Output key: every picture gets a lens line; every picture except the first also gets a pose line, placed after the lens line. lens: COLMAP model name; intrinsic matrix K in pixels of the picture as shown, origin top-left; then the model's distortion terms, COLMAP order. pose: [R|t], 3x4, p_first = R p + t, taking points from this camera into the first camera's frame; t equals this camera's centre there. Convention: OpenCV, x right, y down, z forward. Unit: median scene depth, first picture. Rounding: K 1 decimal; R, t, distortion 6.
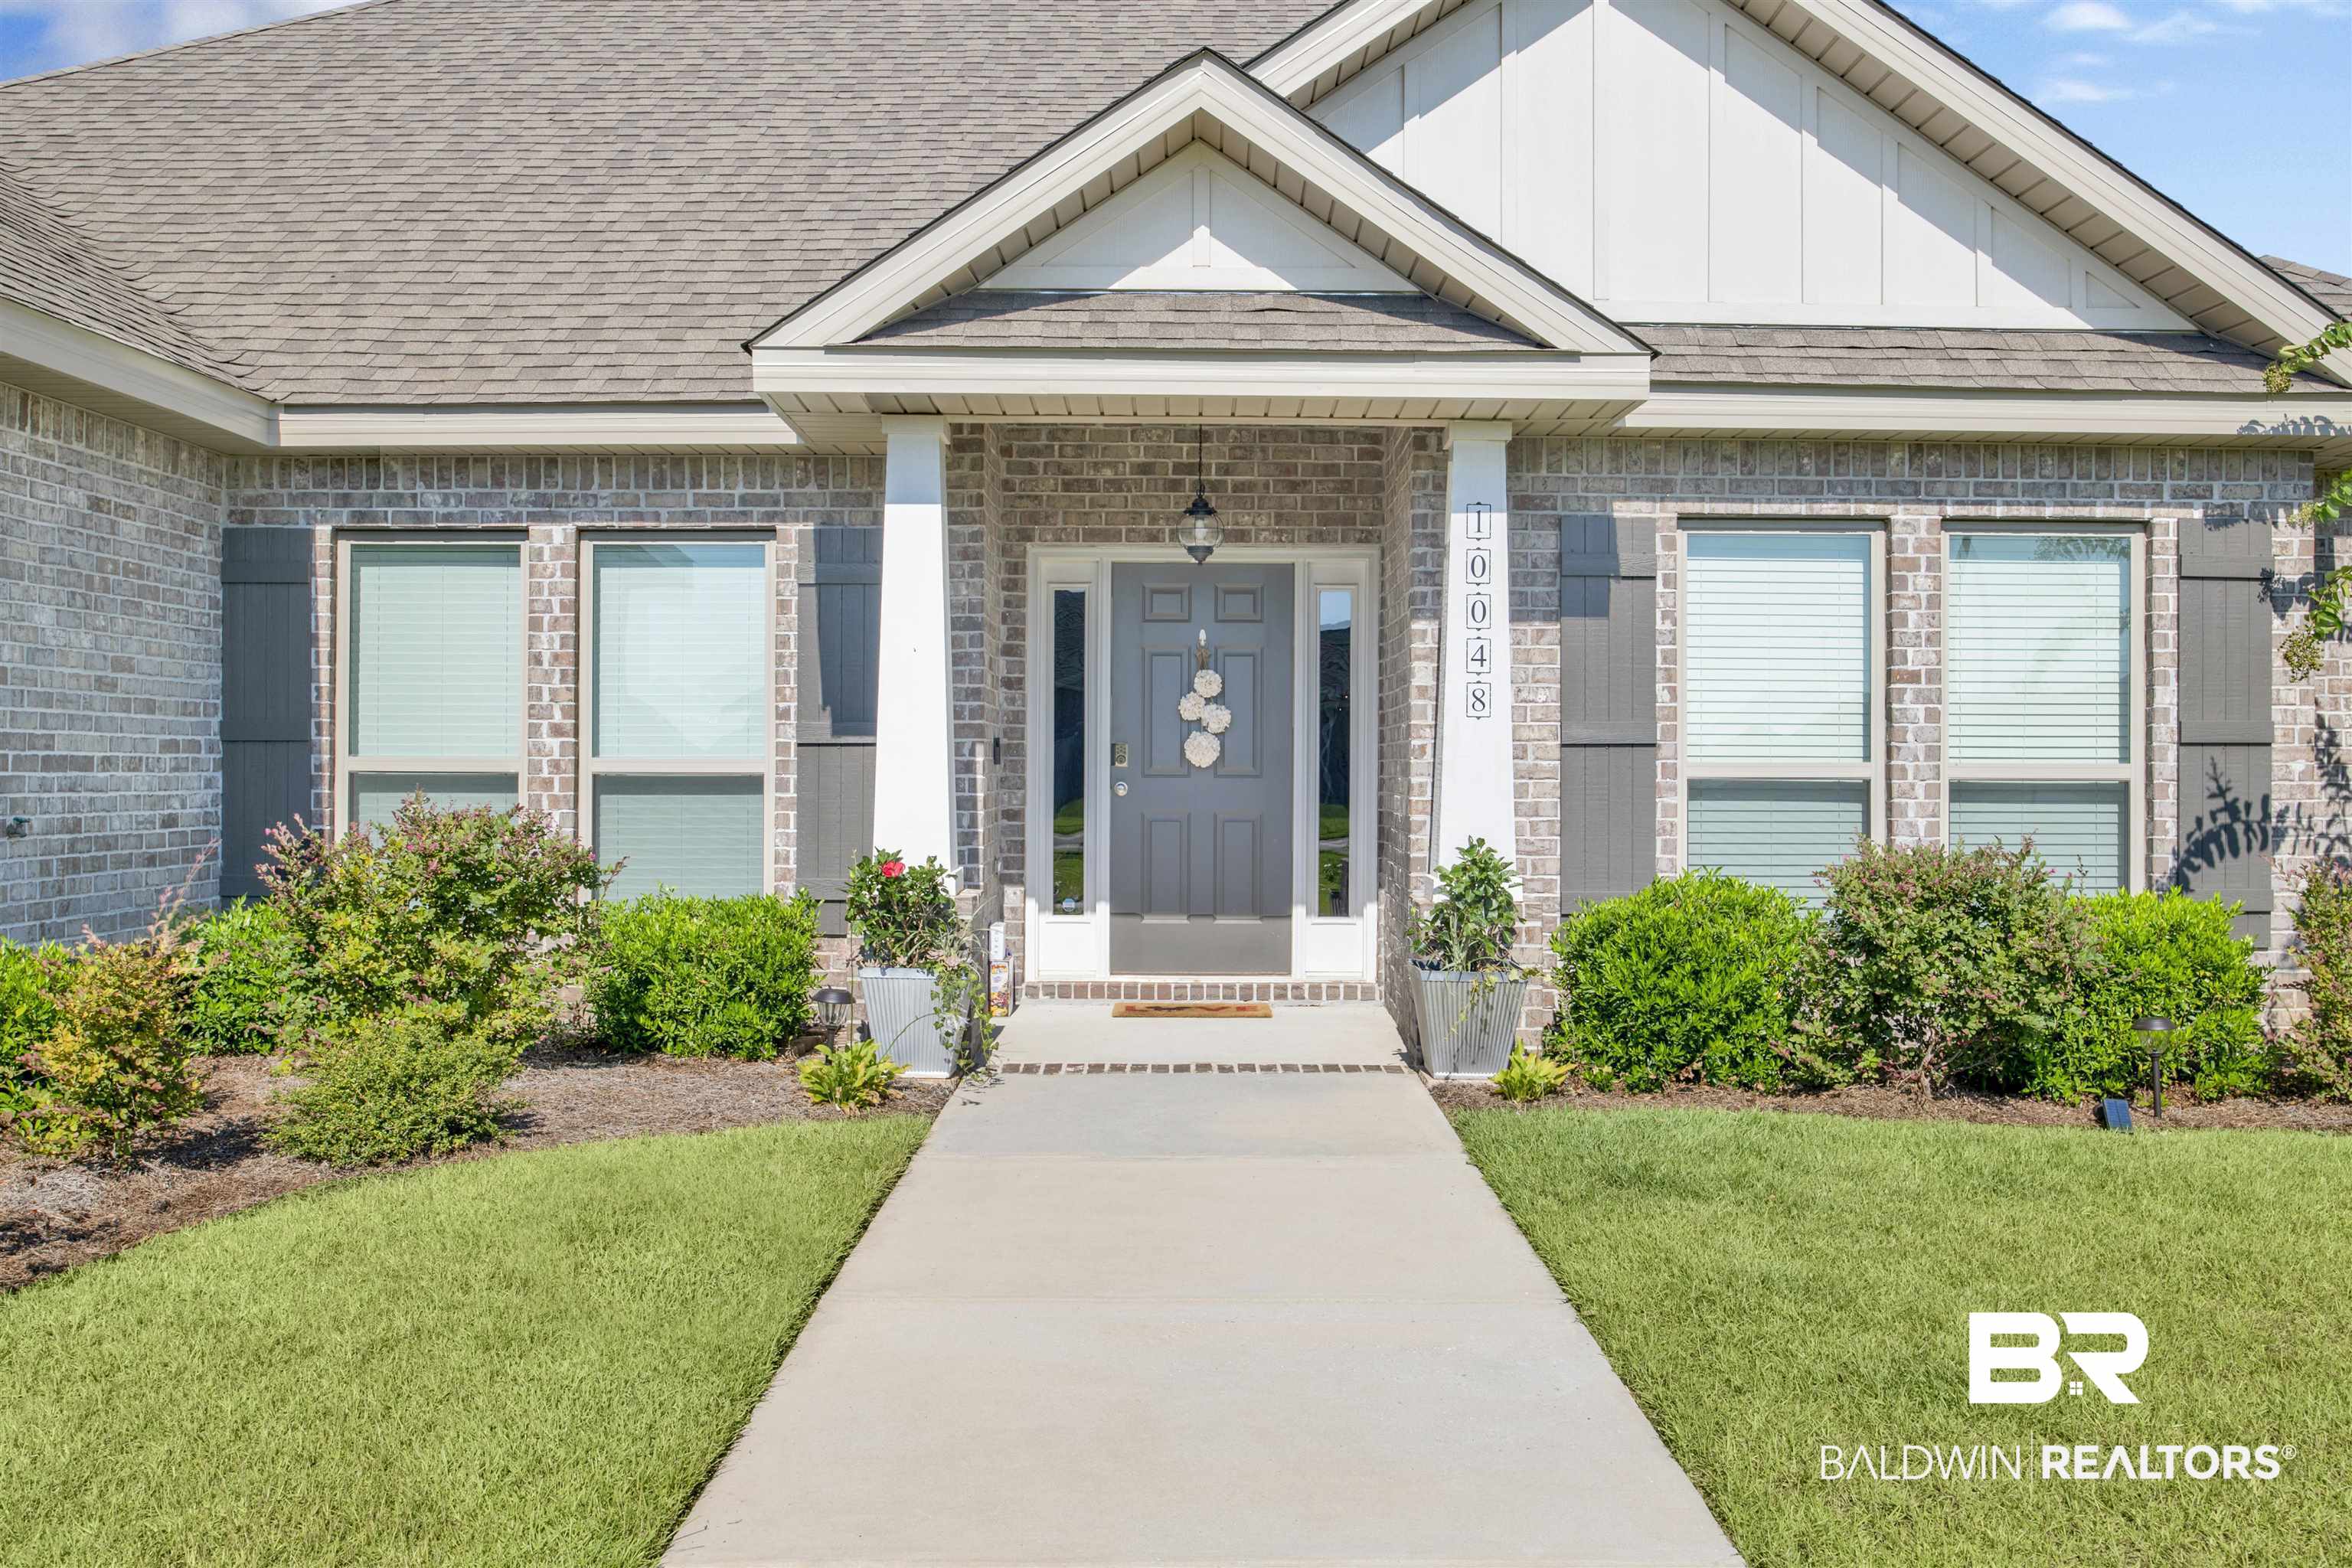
lens RADIAL K [[2198.9, 0, 1179.7], [0, 2198.9, 778.6], [0, 0, 1]] dist [0.005496, 0.000000]
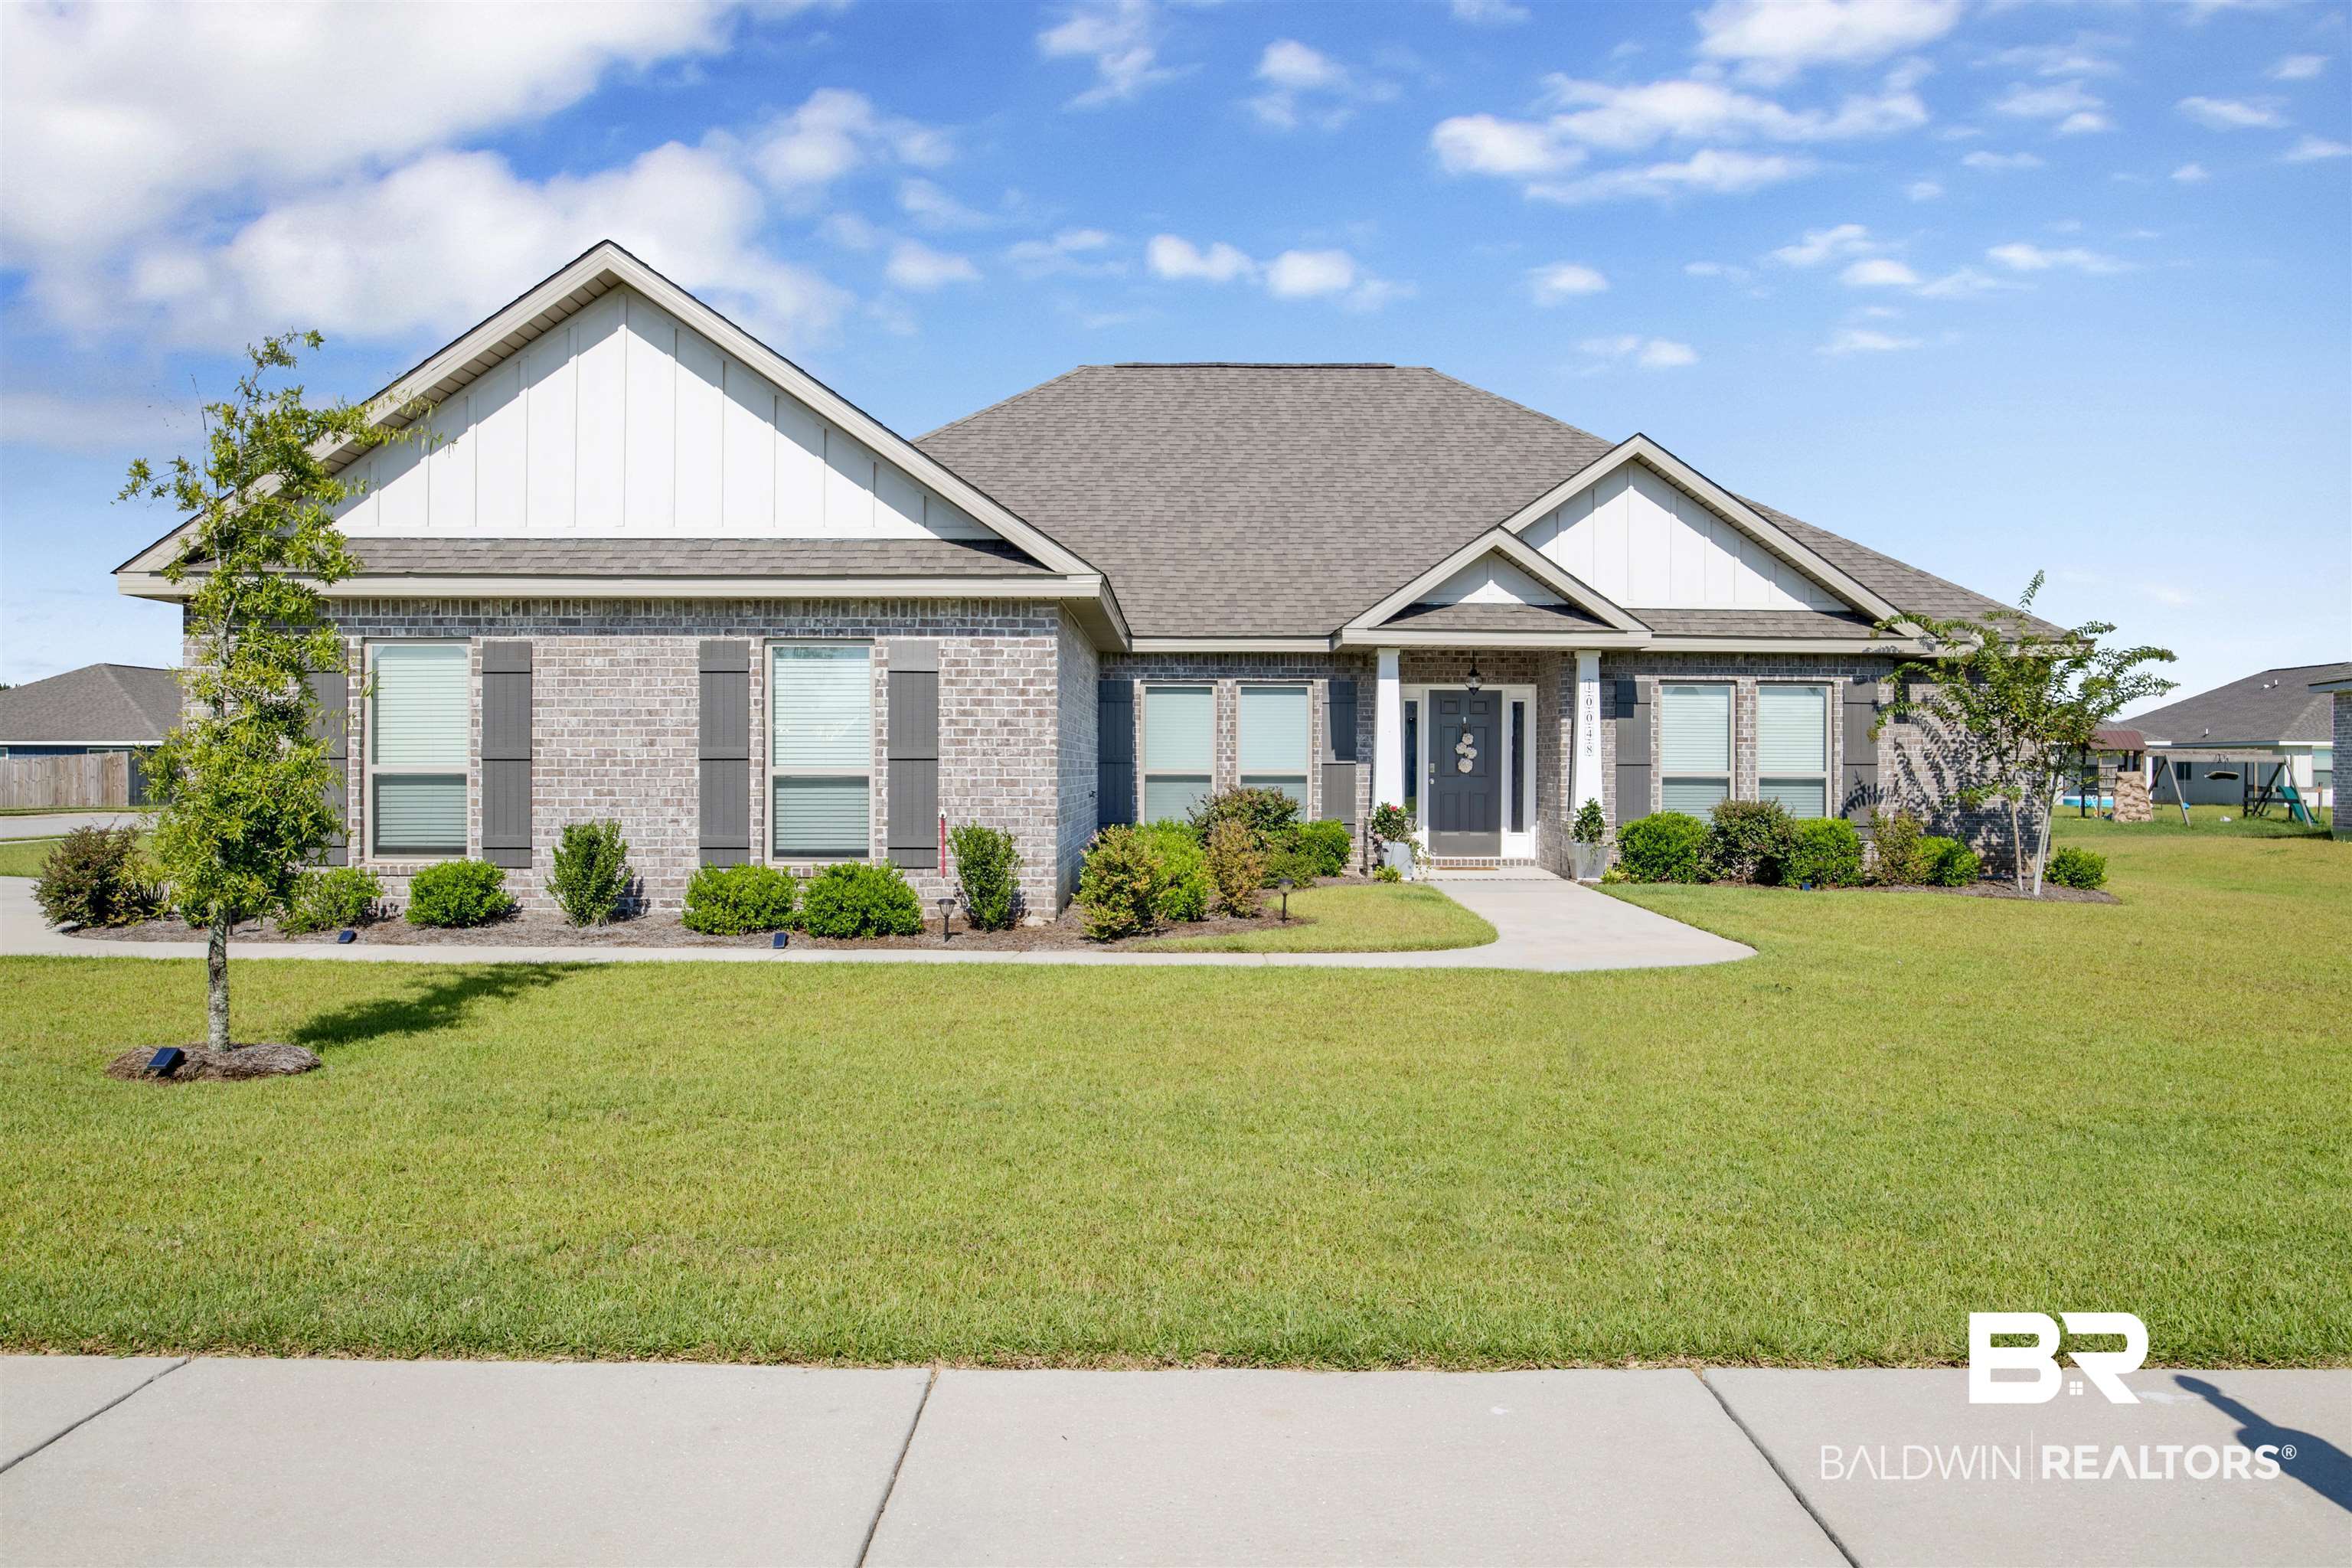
lens RADIAL K [[1935.0, 0, 1171.9], [0, 1935.0, 787.5], [0, 0, 1]] dist [-0.000011, -0.001236]
pose [[0.999997, 0.000170, -0.002528, -0.372301], [-0.000156, 0.999985, 0.005471, -0.000142], [0.002529, -0.005471, 0.999982, -1.404569]]
